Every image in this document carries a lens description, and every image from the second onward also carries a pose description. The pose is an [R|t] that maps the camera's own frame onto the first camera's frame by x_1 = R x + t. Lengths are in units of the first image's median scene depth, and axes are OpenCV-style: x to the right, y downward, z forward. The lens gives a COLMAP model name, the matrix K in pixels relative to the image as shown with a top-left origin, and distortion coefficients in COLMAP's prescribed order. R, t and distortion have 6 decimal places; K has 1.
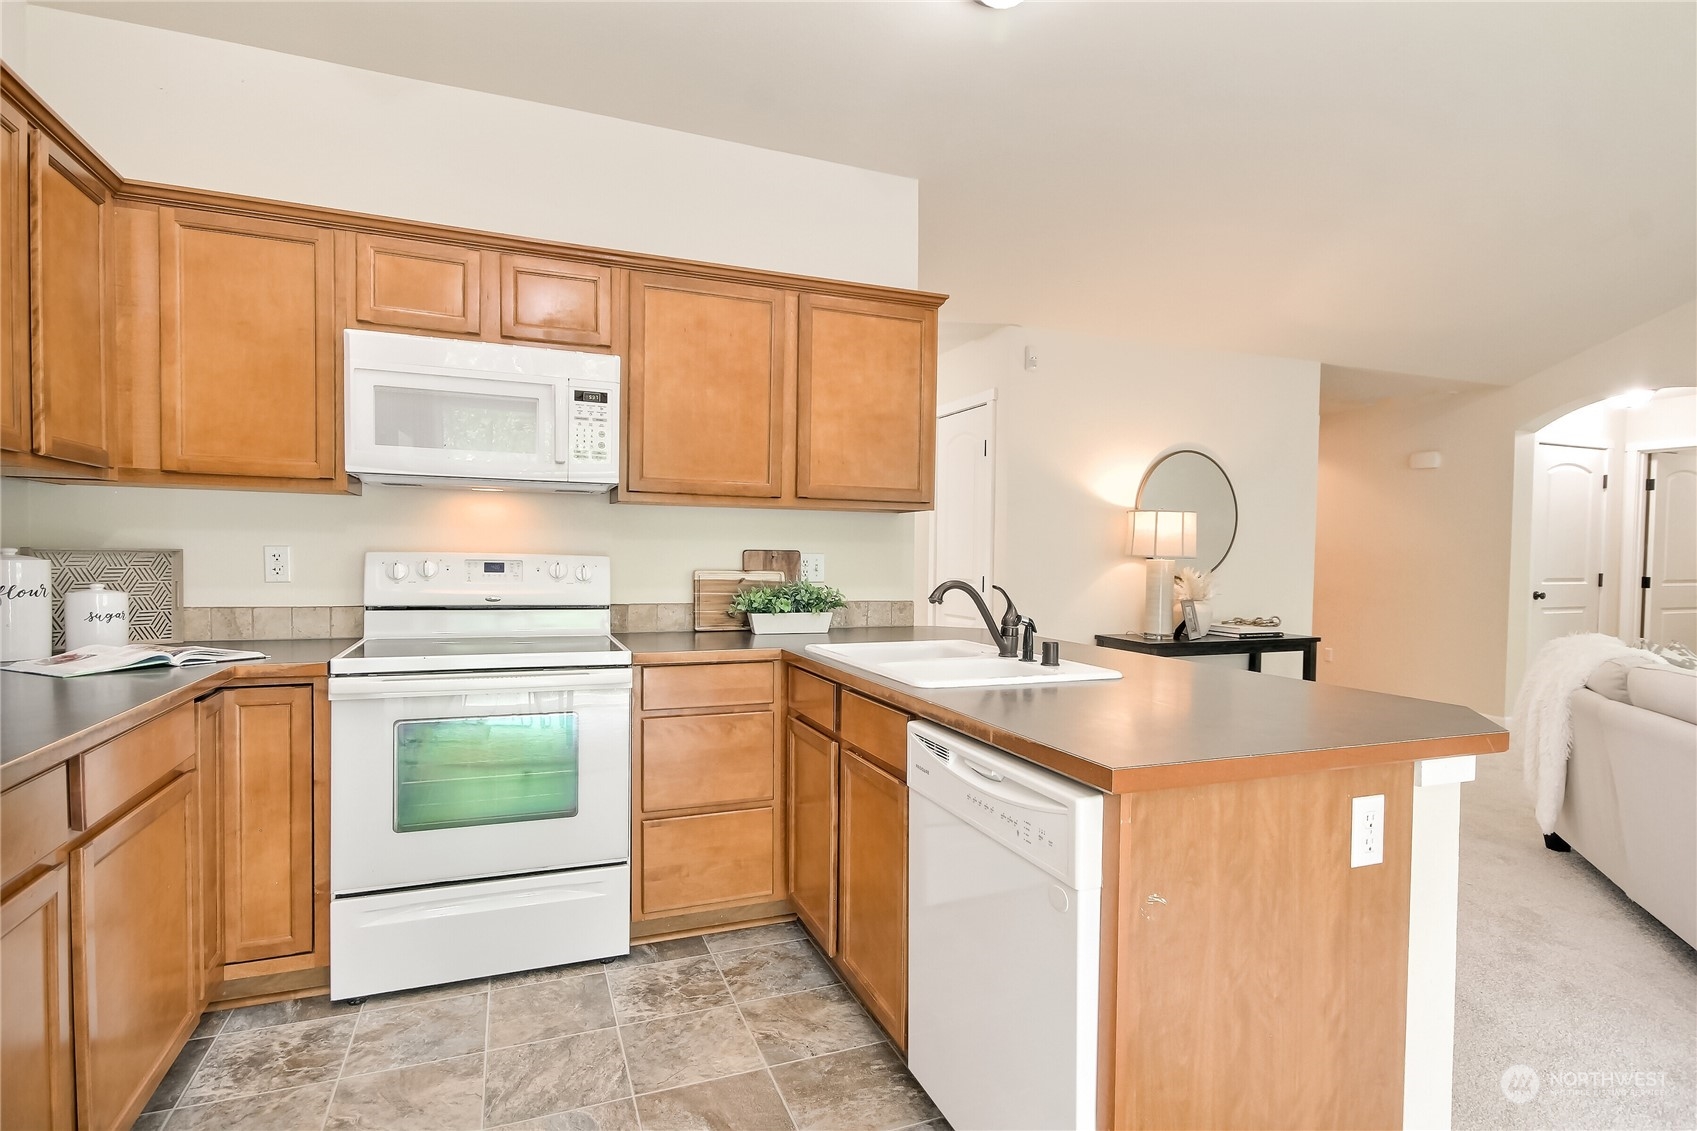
lens RADIAL K [[863.3, 0, 857.0], [0, 863.3, 581.1], [0, 0, 1]] dist [0.004738, 0.000544]
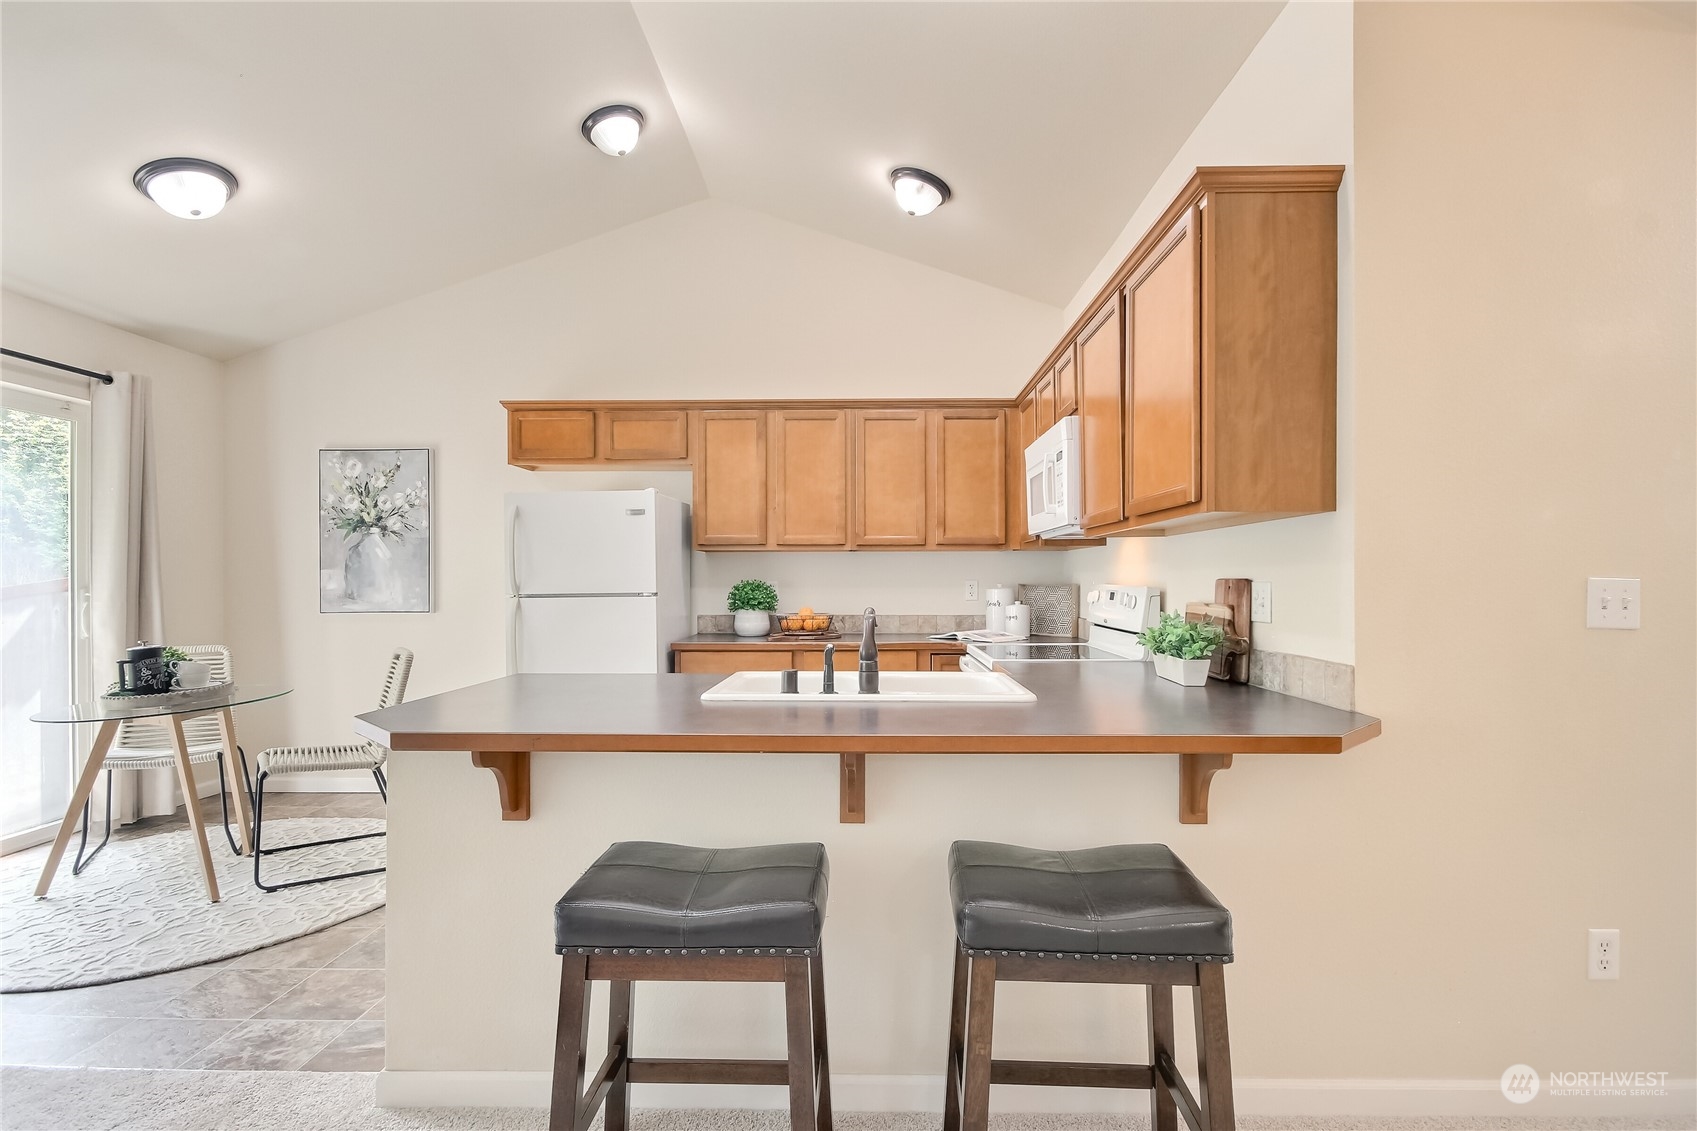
lens RADIAL K [[835.1, 0, 859.0], [0, 835.1, 583.4], [0, 0, 1]] dist [0.002073, -0.001276]
pose [[-0.388892, -0.010406, -0.921224, 0.903048], [-0.033650, 0.999429, 0.002915, -0.027230], [0.920669, 0.032133, -0.389020, 1.218958]]
